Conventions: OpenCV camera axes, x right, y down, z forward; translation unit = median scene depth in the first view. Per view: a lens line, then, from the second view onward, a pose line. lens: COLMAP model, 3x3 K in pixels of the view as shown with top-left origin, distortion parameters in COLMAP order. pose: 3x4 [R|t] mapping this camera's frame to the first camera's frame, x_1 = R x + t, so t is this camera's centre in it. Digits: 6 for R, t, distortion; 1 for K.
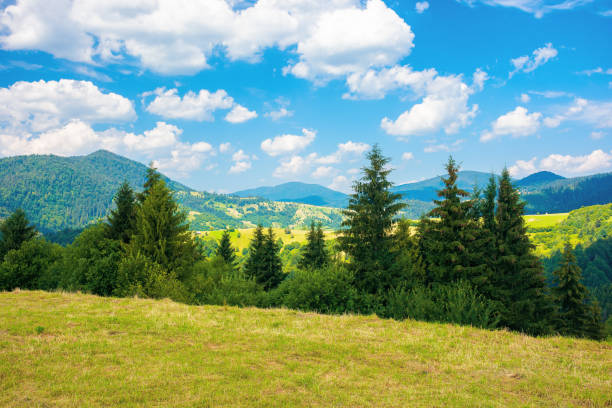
lens RADIAL K [[807.2, 0, 307.6], [0, 807.2, 203.6], [0, 0, 1]] dist [0.106140, 0.000000]
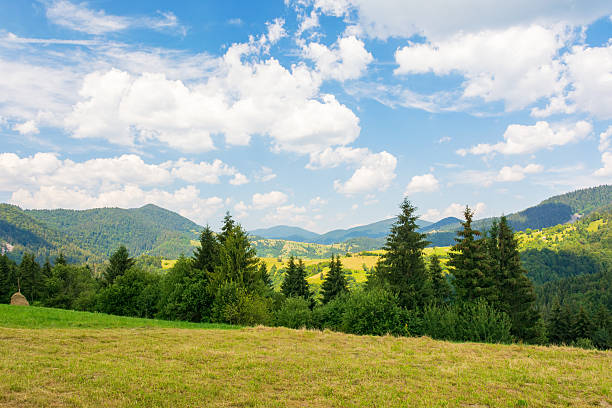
lens RADIAL K [[546.2, 0, 286.2], [0, 546.2, 195.4], [0, 0, 1]] dist [-0.136862, 0.105632]
pose [[0.999412, -0.003172, 0.034142, -0.102469], [0.005924, 0.996714, -0.080786, -0.003139], [-0.033774, 0.080940, 0.996147, 0.074435]]
